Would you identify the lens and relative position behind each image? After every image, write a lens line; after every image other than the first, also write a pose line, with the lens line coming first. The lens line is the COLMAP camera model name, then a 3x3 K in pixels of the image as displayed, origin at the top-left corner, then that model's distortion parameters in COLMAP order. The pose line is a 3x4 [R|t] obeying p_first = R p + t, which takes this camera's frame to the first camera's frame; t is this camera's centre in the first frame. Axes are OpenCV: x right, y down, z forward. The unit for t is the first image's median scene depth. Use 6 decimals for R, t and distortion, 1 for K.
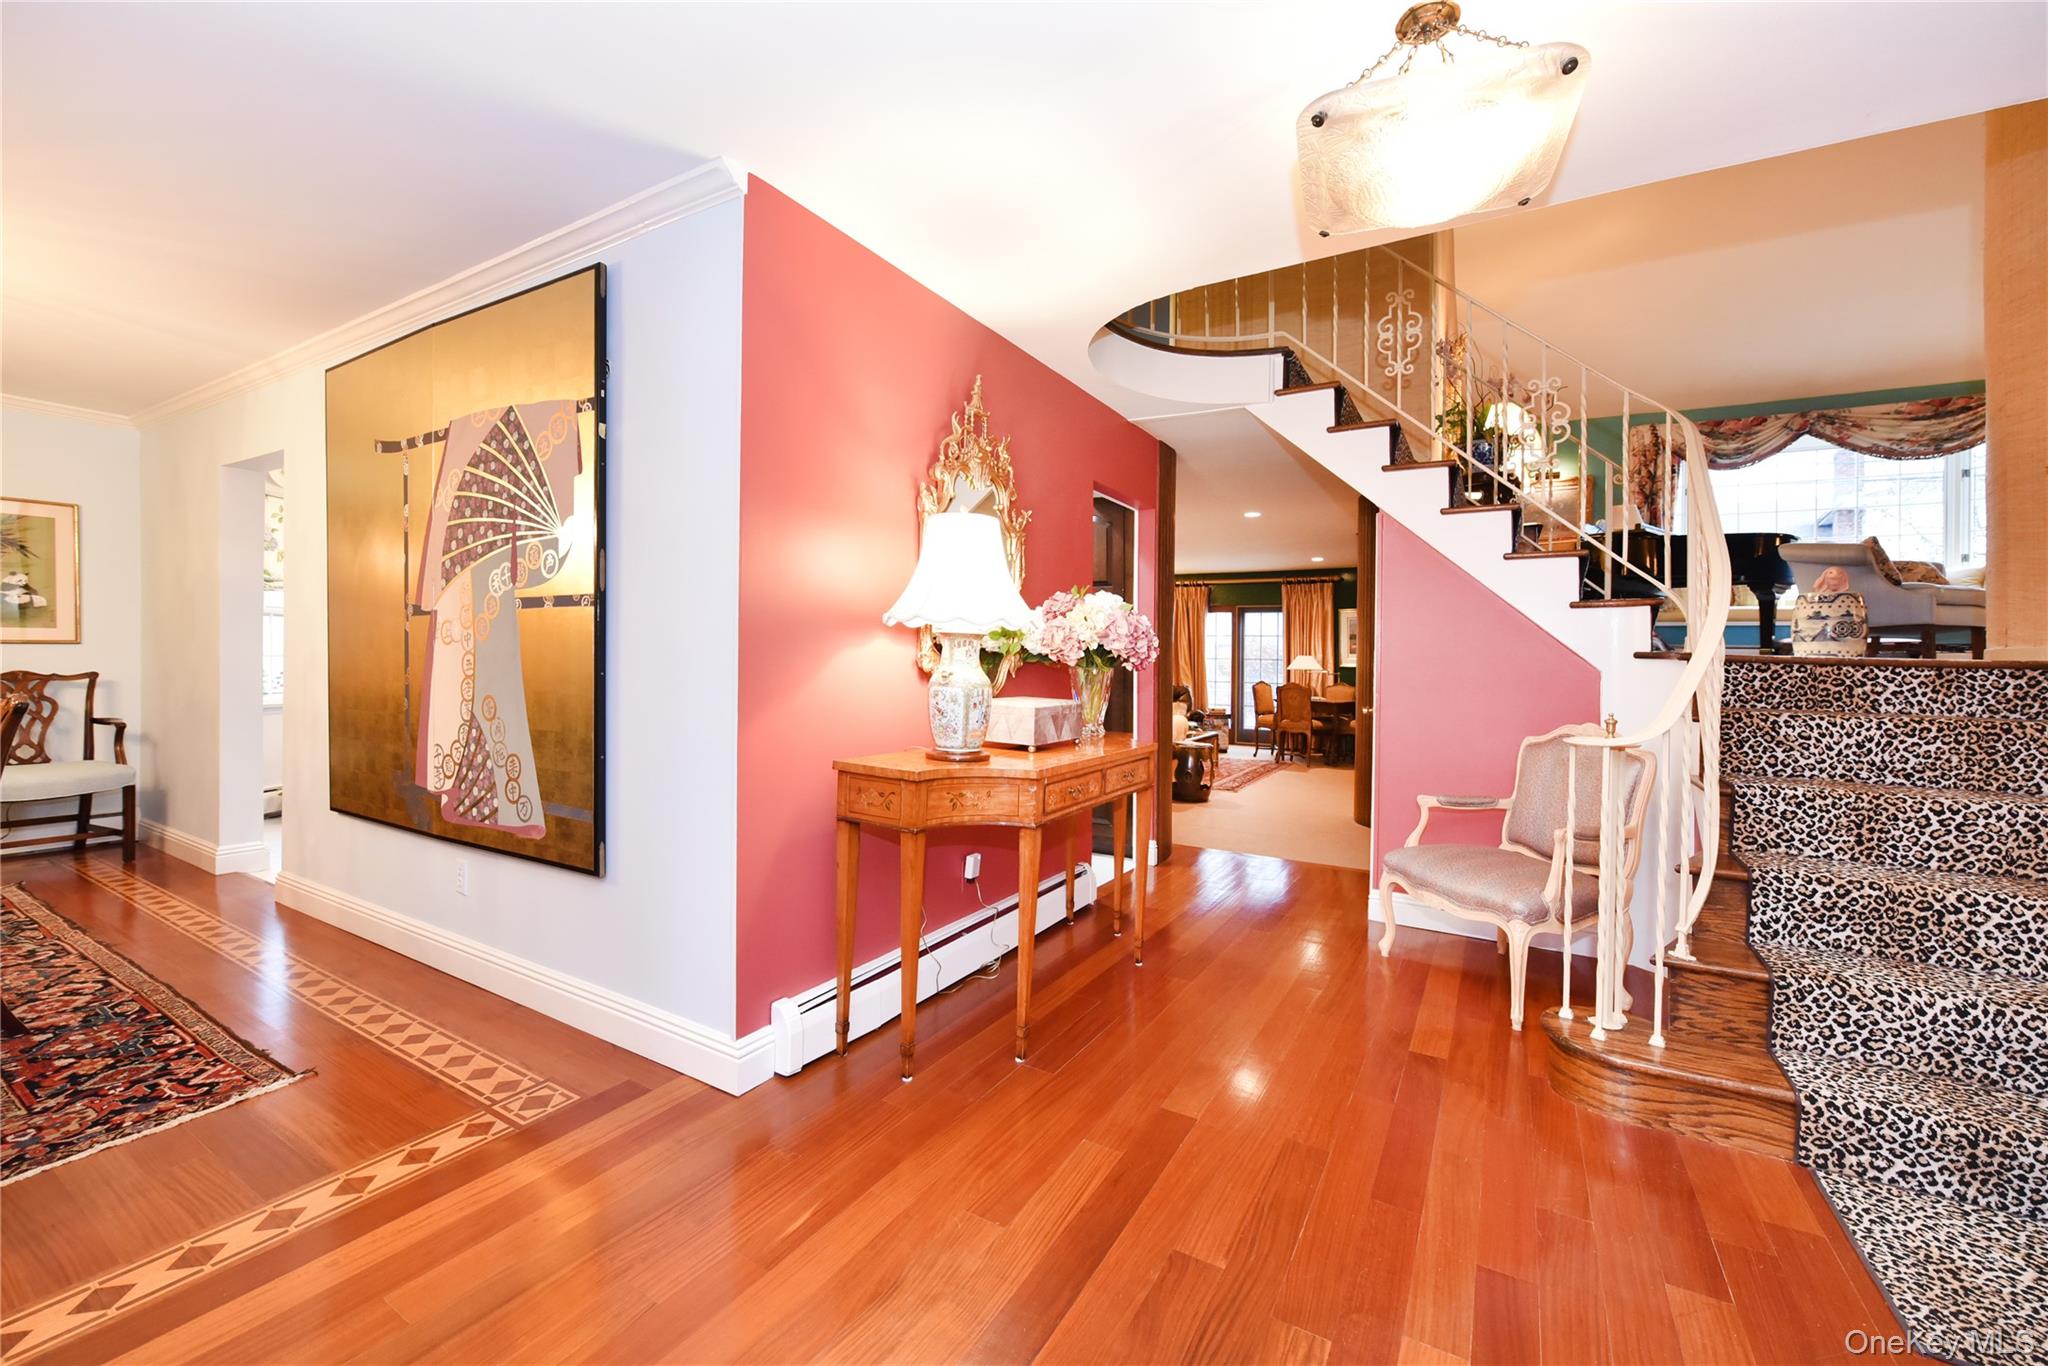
lens RADIAL K [[825.6, 0, 1007.6], [0, 825.6, 667.5], [0, 0, 1]] dist [-0.009521, -0.000214]
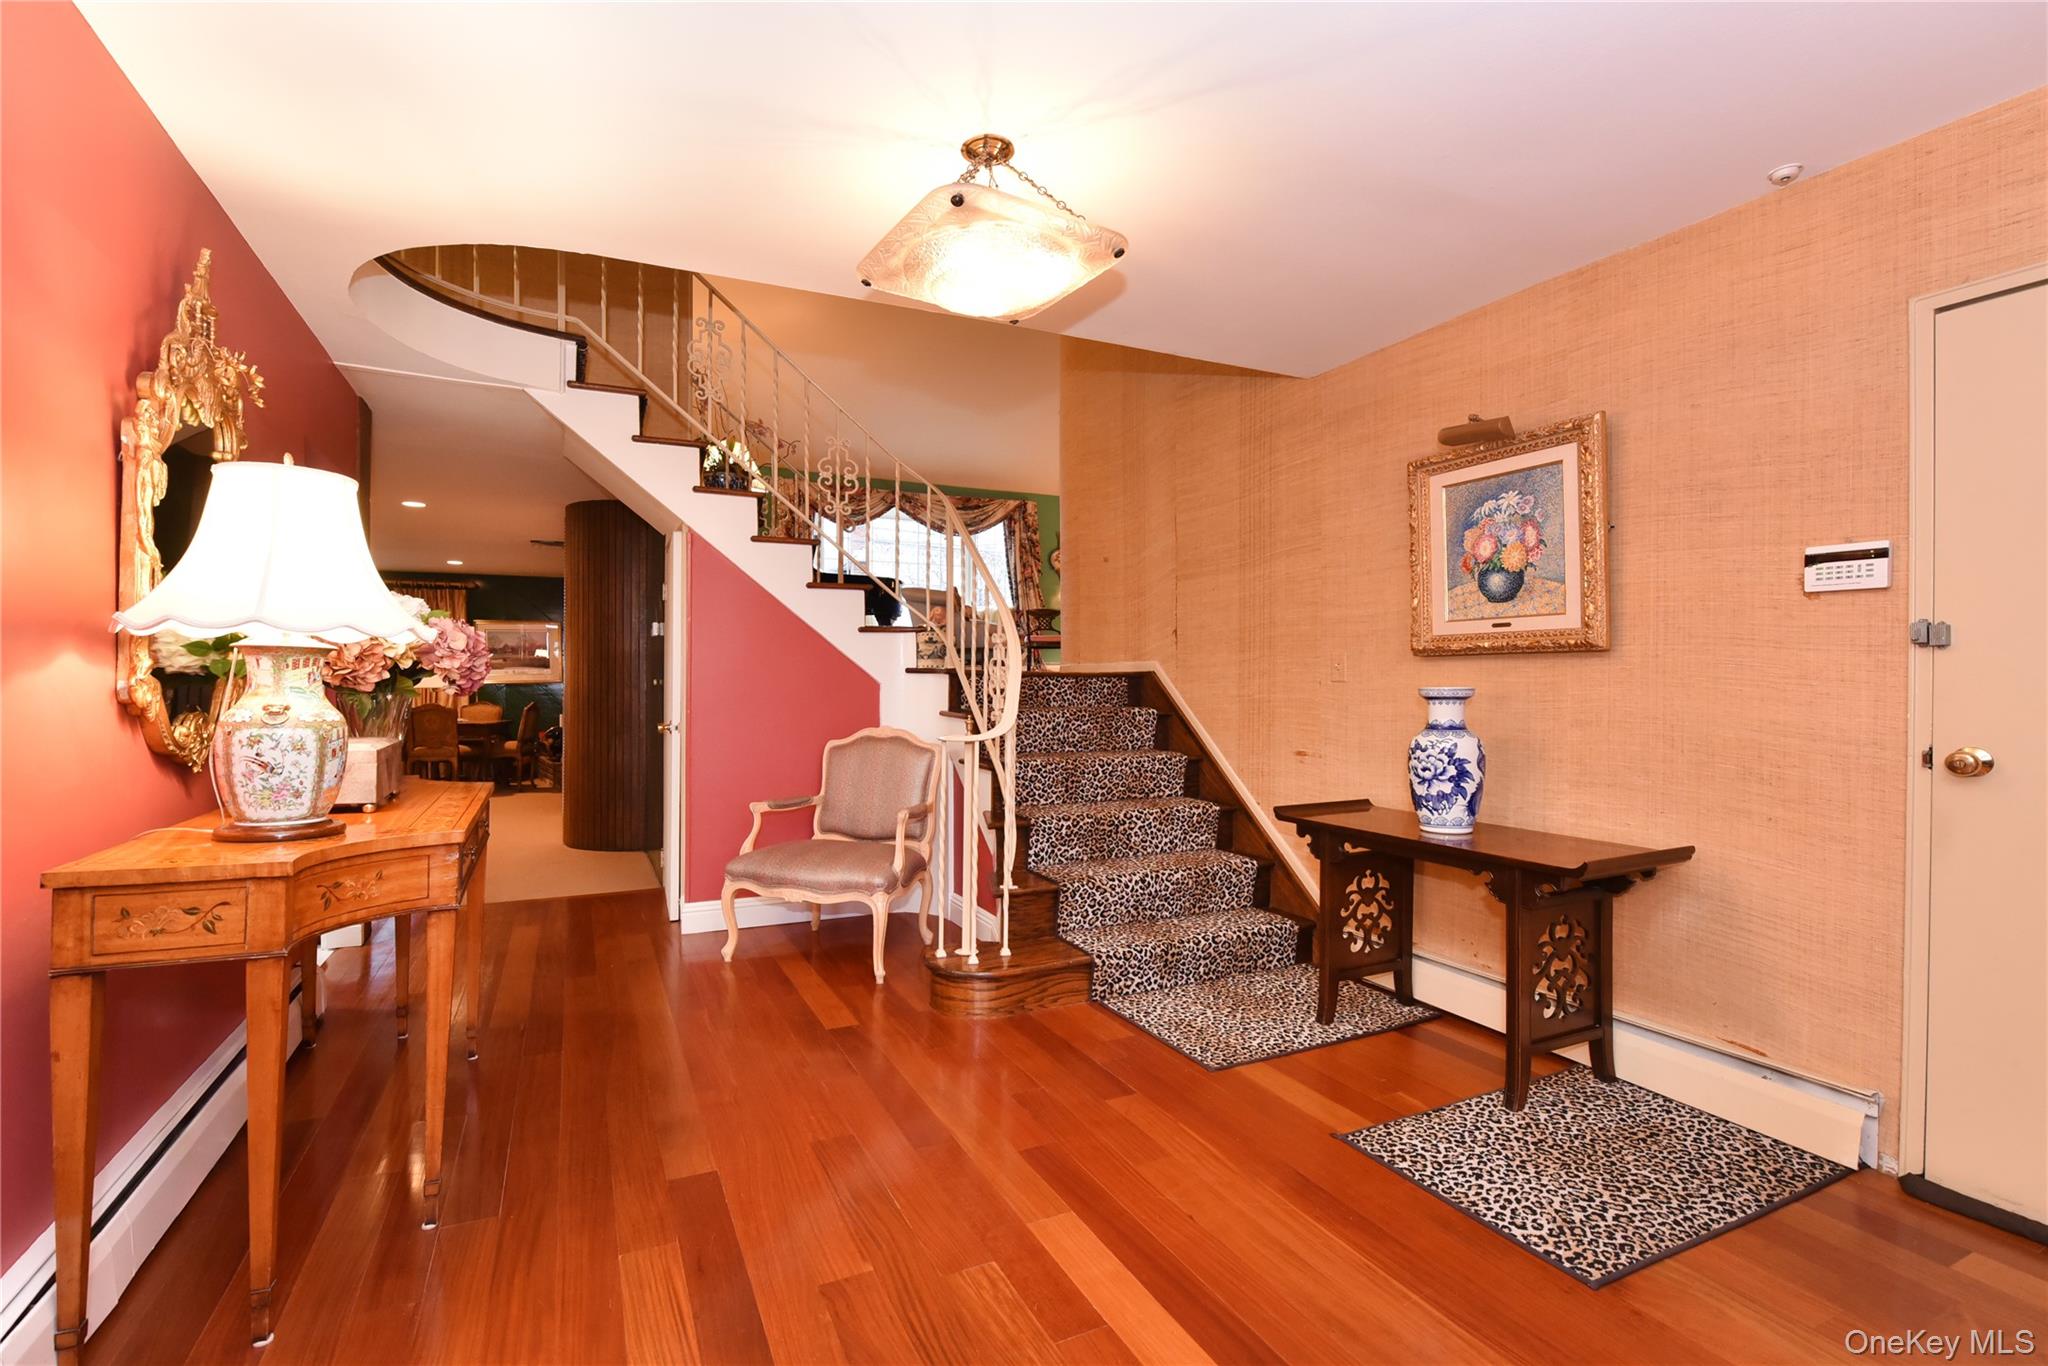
lens RADIAL K [[852.7, 0, 972.2], [0, 852.7, 691.2], [0, 0, 1]] dist [-0.012096, -0.000319]
pose [[0.588037, -0.028458, 0.808333, -0.295788], [0.020156, 0.999586, 0.020529, -0.009118], [-0.808583, 0.004221, 0.588367, 0.156655]]
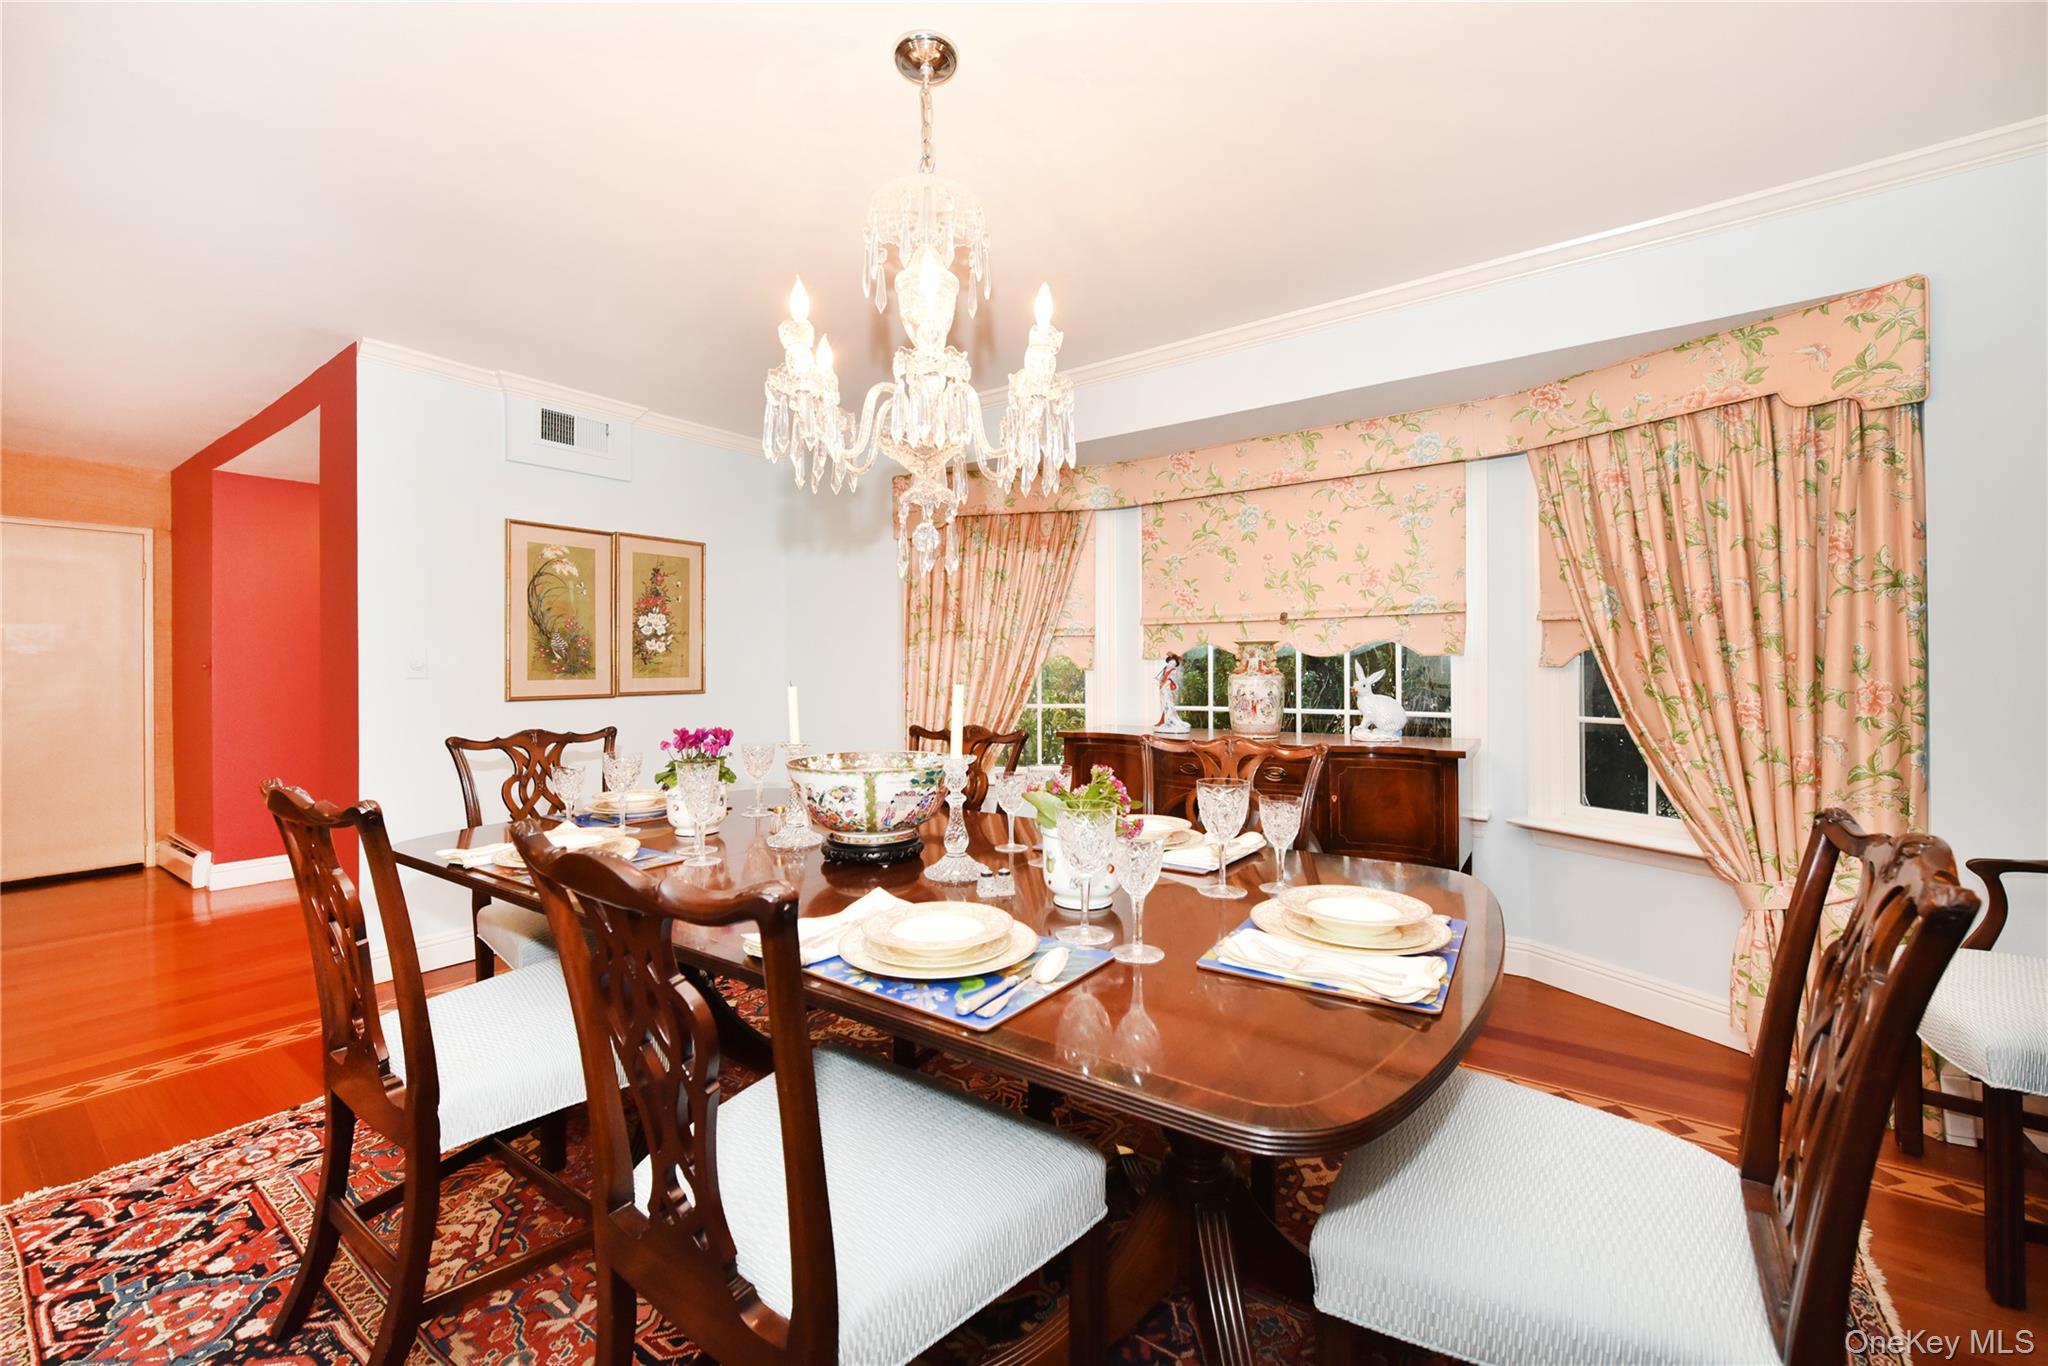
lens RADIAL K [[825.6, 0, 1021.7], [0, 825.6, 679.0], [0, 0, 1]] dist [-0.009521, -0.000214]
pose [[-0.996193, -0.020224, 0.084795, -7.216003], [-0.019037, 0.999709, 0.014789, -0.255513], [-0.085069, 0.013119, -0.996289, 6.208108]]
